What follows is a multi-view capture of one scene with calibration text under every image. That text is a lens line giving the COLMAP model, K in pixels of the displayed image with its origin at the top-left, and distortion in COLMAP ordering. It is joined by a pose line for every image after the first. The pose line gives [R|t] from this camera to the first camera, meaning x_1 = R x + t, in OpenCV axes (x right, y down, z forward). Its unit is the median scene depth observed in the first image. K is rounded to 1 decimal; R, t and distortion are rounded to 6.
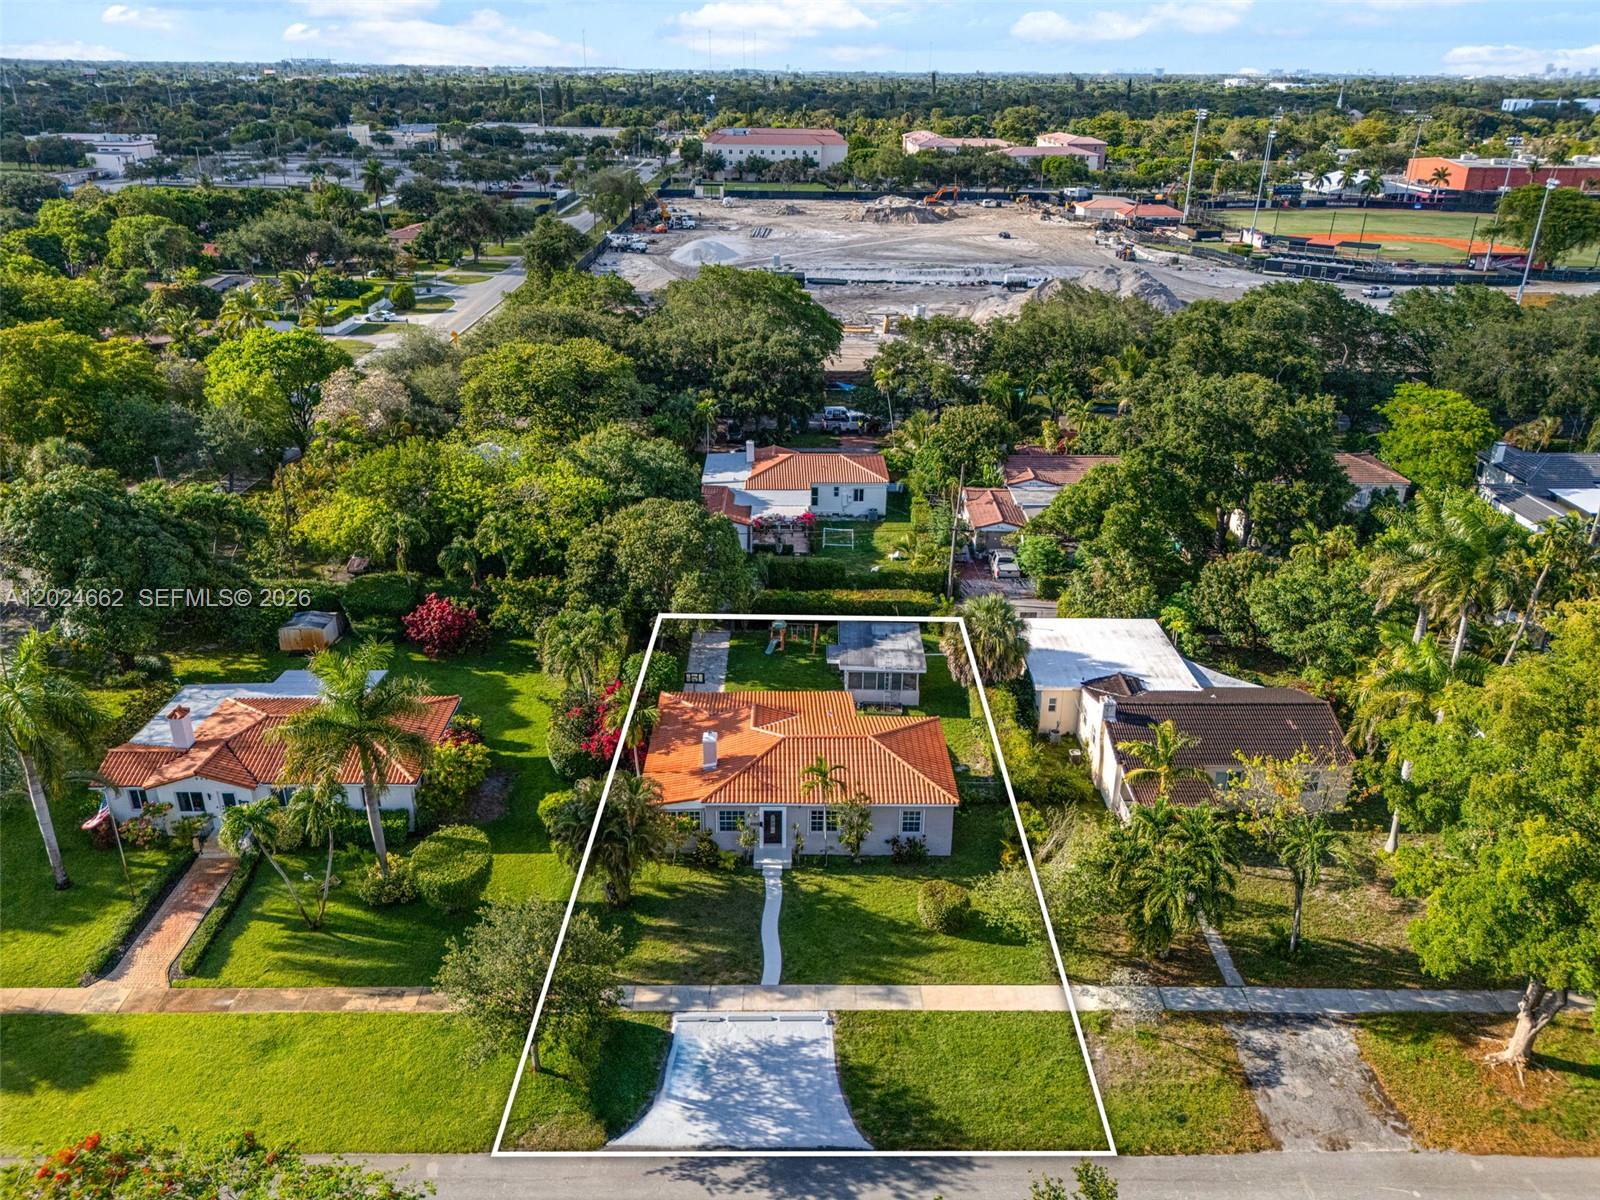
lens RADIAL K [[1178.5, 0, 805.3], [0, 1178.5, 600.6], [0, 0, 1]] dist [0.093567, -0.116196]
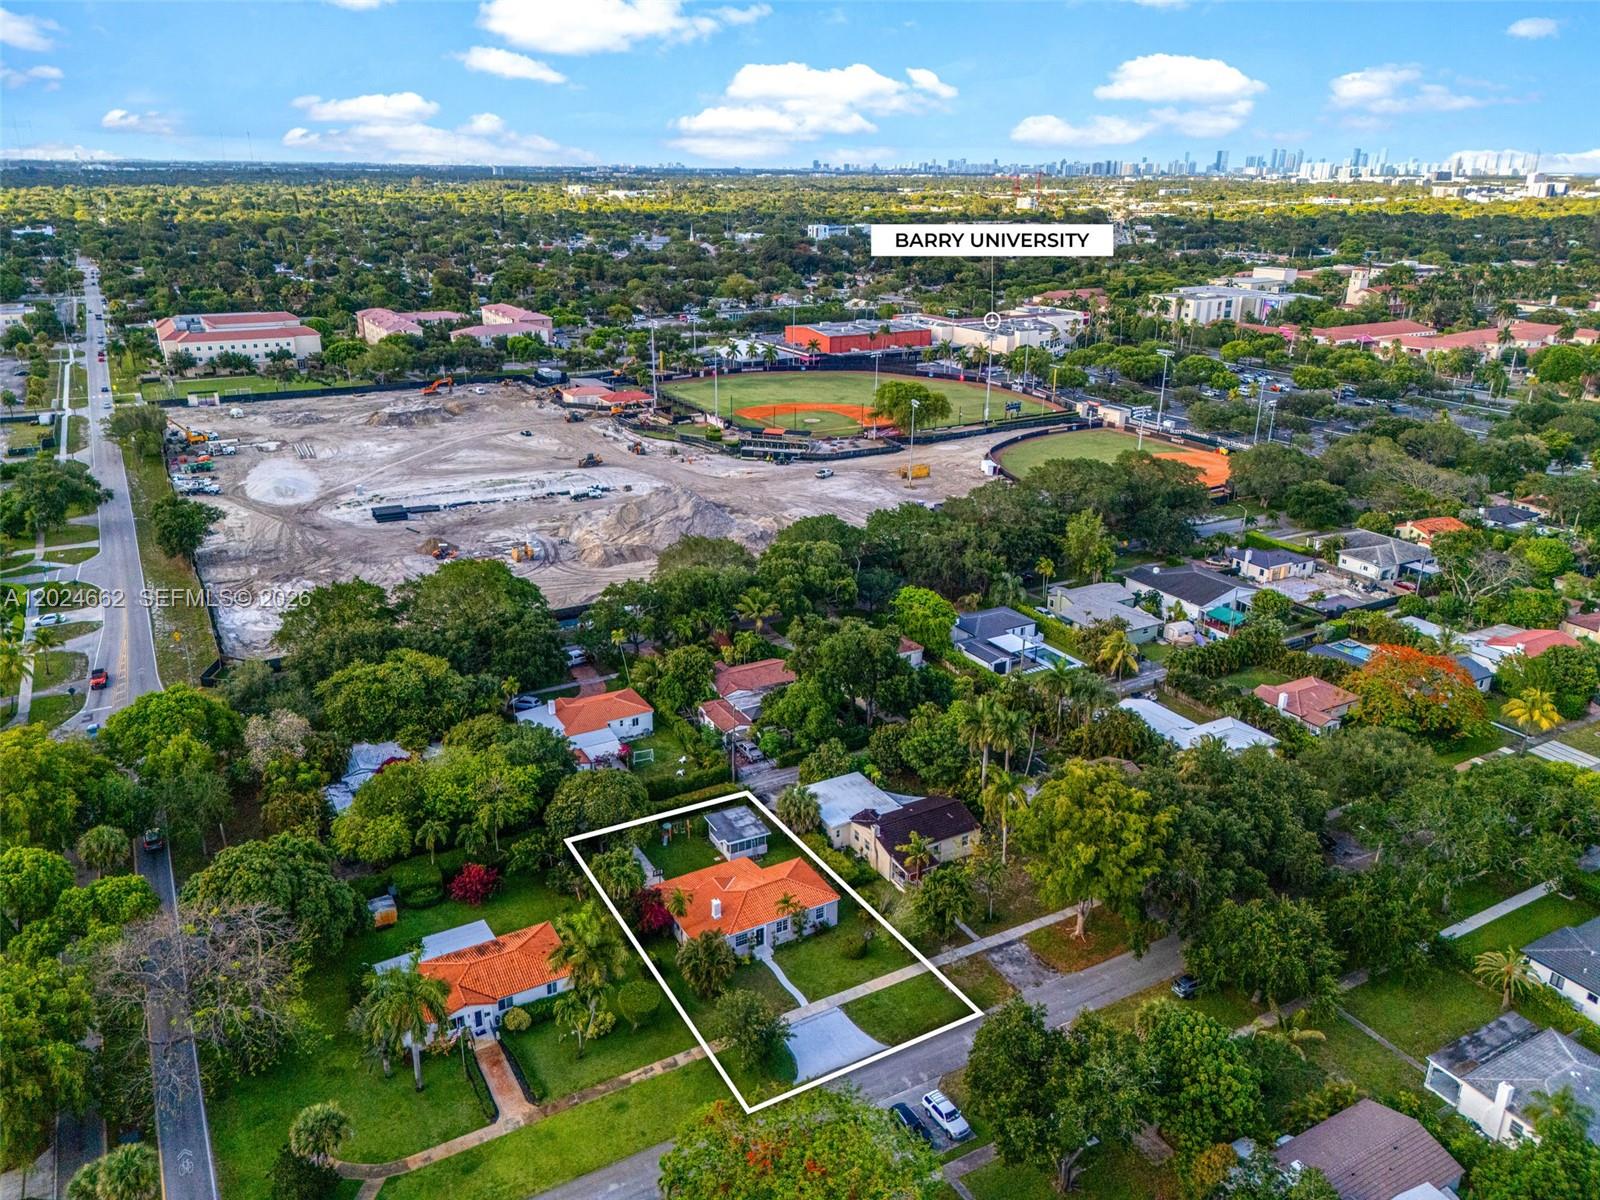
lens RADIAL K [[1178.5, 0, 805.3], [0, 1178.5, 600.6], [0, 0, 1]] dist [0.093567, -0.116196]
pose [[0.873185, -0.171434, 0.456244, -0.551630], [0.198980, 0.979922, -0.012613, -0.229004], [-0.444921, 0.101797, 0.889765, -0.615924]]
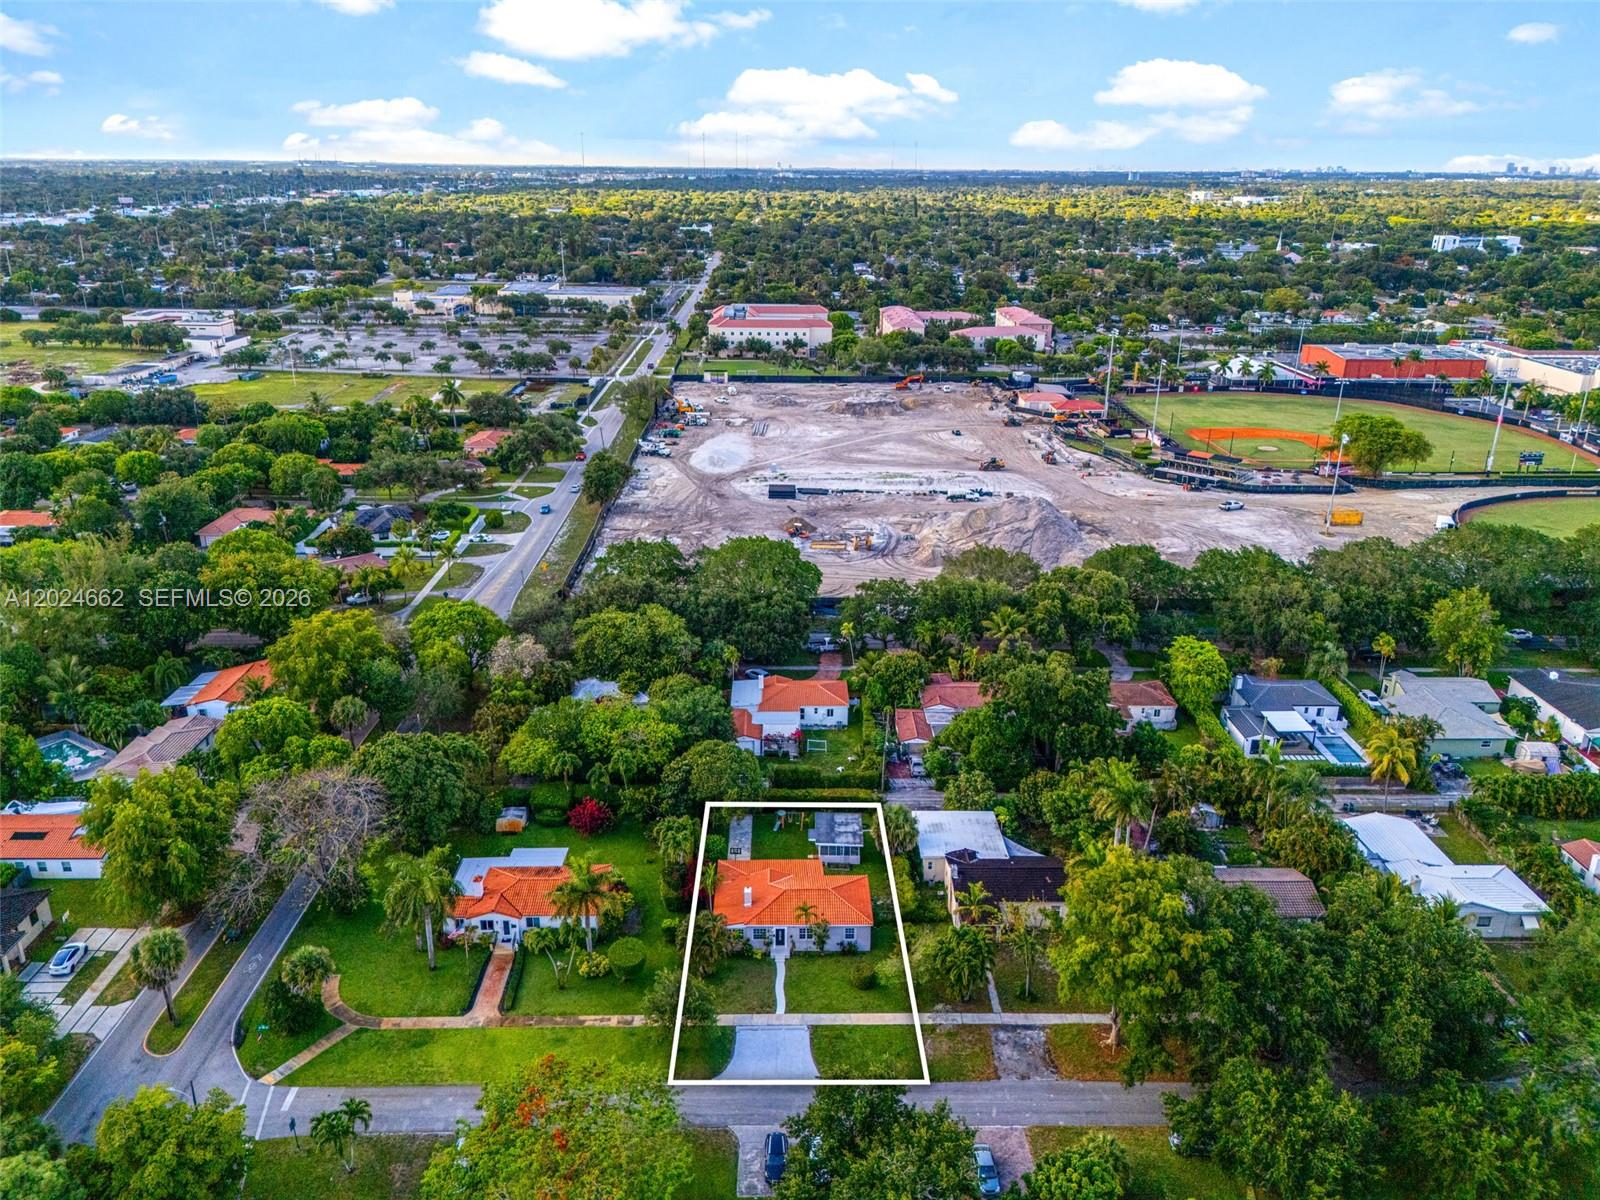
lens RADIAL K [[1178.5, 0, 805.3], [0, 1178.5, 600.6], [0, 0, 1]] dist [0.093567, -0.116196]
pose [[0.999970, -0.003768, 0.006744, 0.002547], [0.004202, 0.997833, -0.065658, -0.172208], [-0.006482, 0.065684, 0.997819, -0.733664]]
